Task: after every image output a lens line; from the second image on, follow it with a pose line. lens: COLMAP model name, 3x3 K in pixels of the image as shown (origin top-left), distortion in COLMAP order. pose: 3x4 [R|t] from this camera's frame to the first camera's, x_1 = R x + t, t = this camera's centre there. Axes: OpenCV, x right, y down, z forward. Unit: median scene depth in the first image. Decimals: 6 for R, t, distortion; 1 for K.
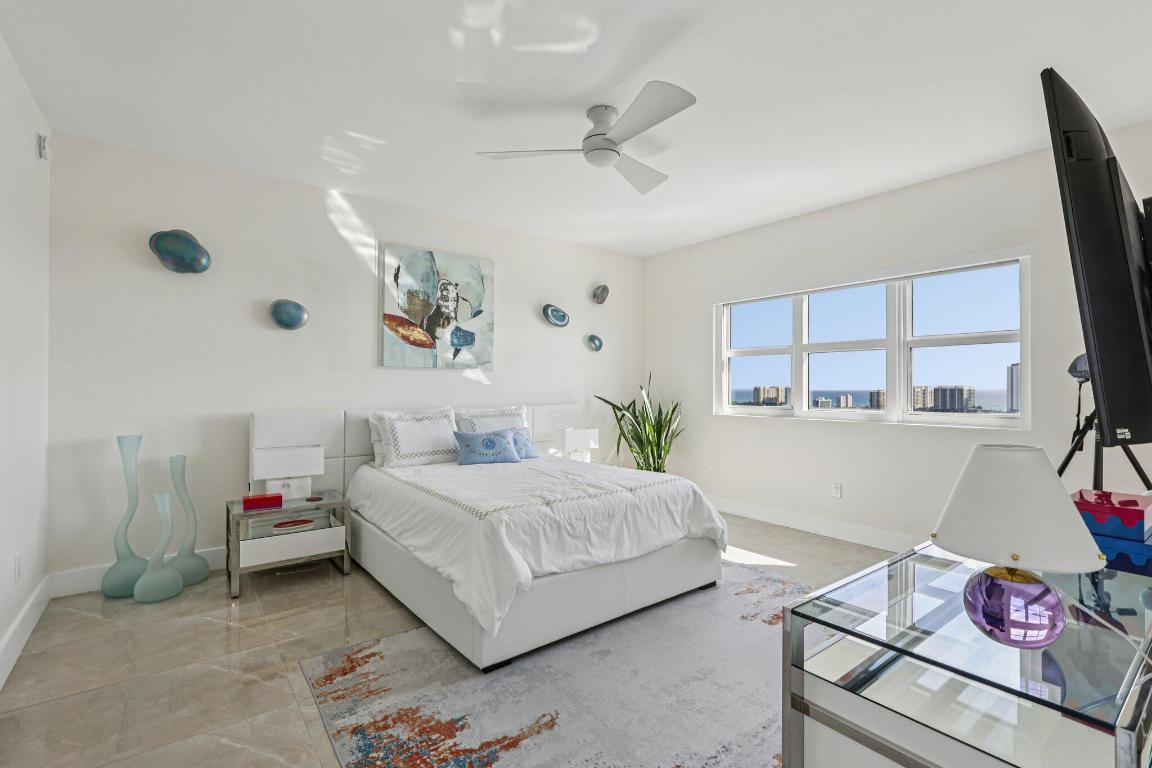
lens RADIAL K [[522.4, 0, 572.5], [0, 522.4, 379.5], [0, 0, 1]] dist [-0.000842, 0.000776]
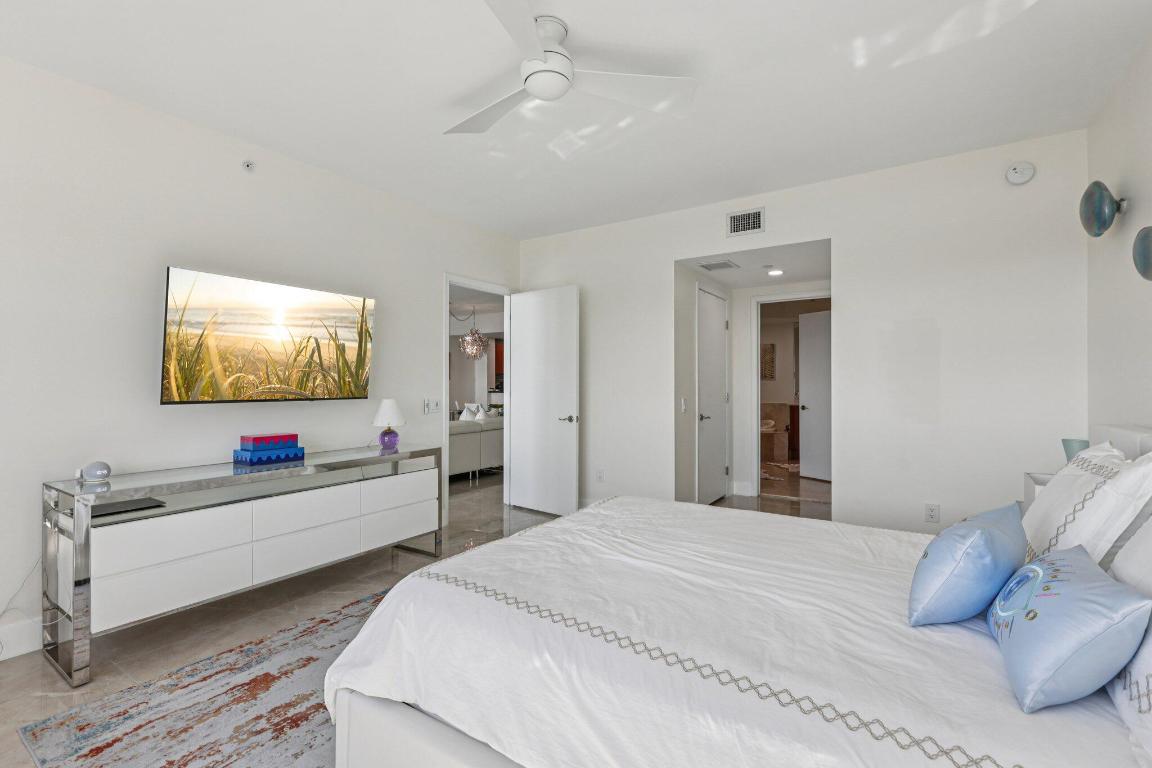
lens RADIAL K [[522.4, 0, 572.5], [0, 522.4, 379.5], [0, 0, 1]] dist [-0.000842, 0.000776]
pose [[-0.947036, -0.008281, -0.321021, 0.165740], [-0.001911, 0.999795, -0.020152, 0.015983], [0.321122, -0.018471, -0.946858, 1.113091]]
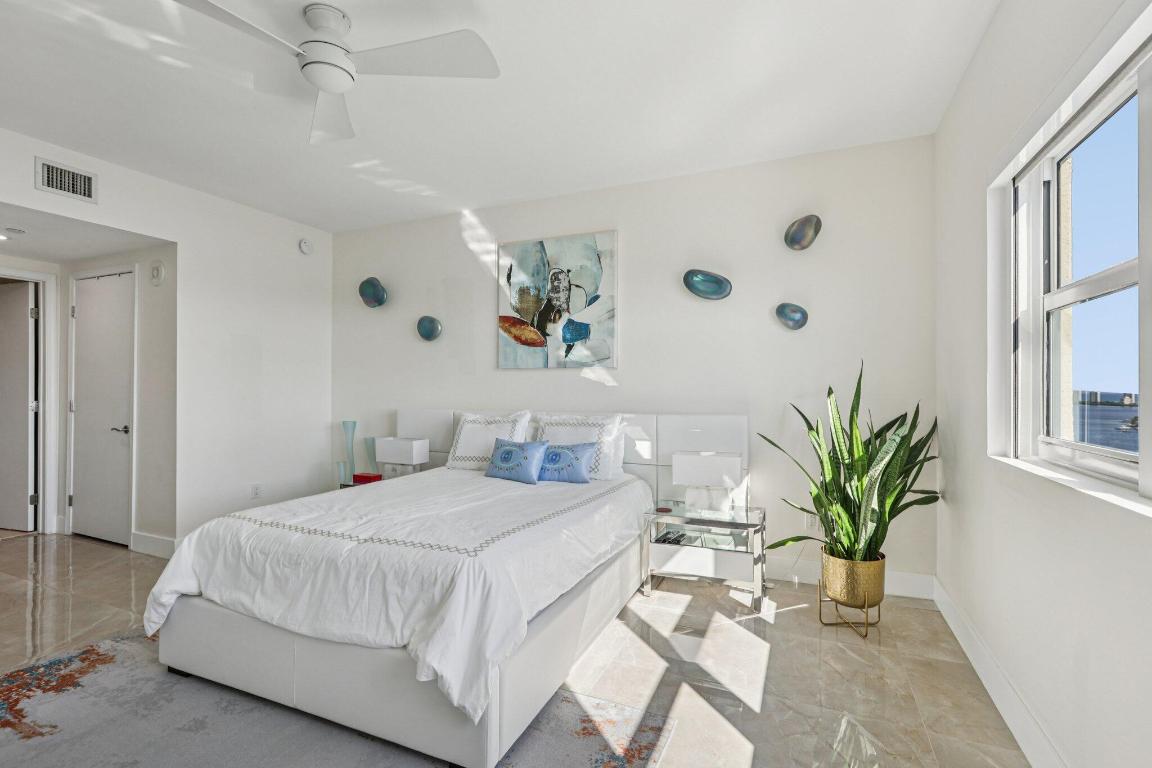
lens RADIAL K [[522.4, 0, 572.5], [0, 522.4, 379.5], [0, 0, 1]] dist [-0.000842, 0.000776]
pose [[0.480673, -0.015744, -0.876758, 0.555045], [0.008617, 0.999875, -0.013230, 0.010385], [0.876857, -0.001196, 0.480749, 0.605255]]
